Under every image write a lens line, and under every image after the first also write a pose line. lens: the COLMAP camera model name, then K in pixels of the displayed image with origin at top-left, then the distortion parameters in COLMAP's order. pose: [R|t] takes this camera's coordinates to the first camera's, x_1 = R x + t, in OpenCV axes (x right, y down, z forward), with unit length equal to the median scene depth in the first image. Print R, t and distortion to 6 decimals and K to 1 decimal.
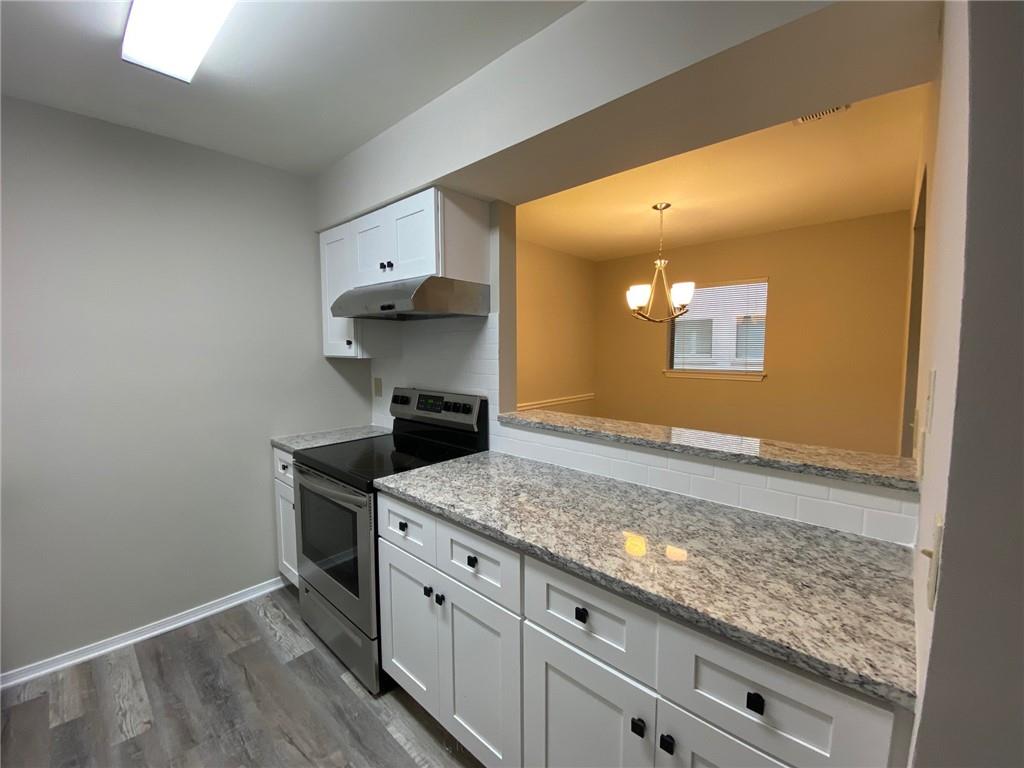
lens RADIAL K [[417.5, 0, 512.7], [0, 417.5, 379.0], [0, 0, 1]] dist [0.016745, -0.018225]
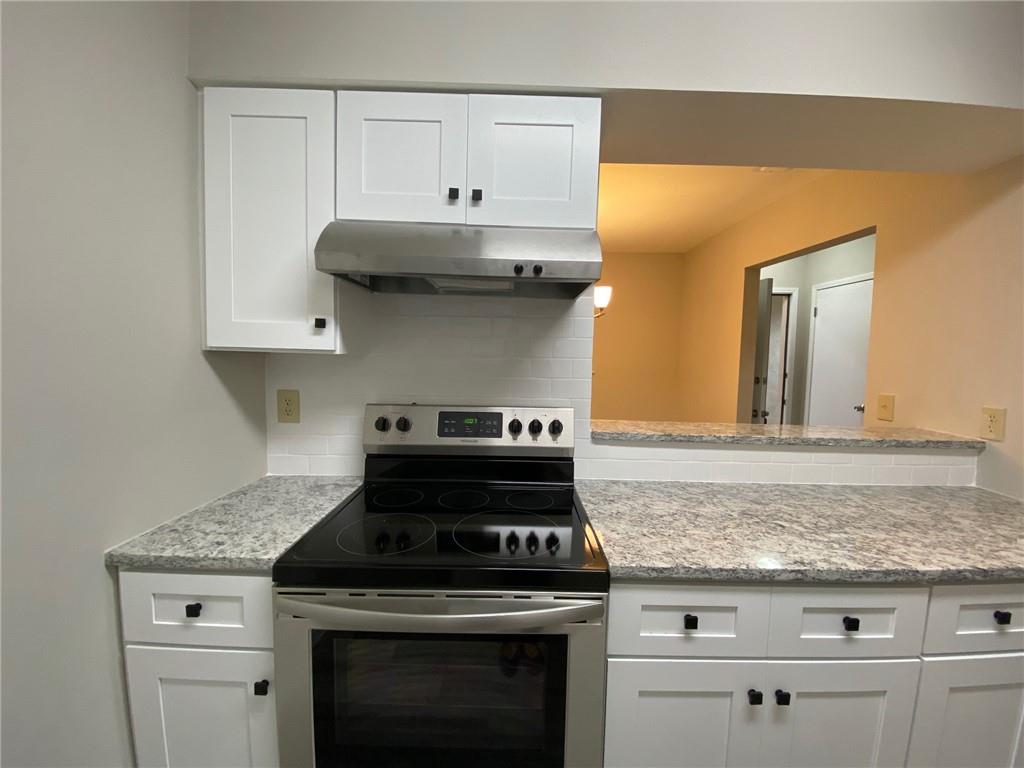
lens RADIAL K [[426.6, 0, 513.8], [0, 426.6, 375.0], [0, 0, 1]] dist [-0.001738, -0.012975]
pose [[0.741132, -0.024308, 0.670919, -0.898997], [0.024457, 0.999659, 0.009202, -0.035270], [-0.670914, 0.009588, 0.741473, 0.712597]]
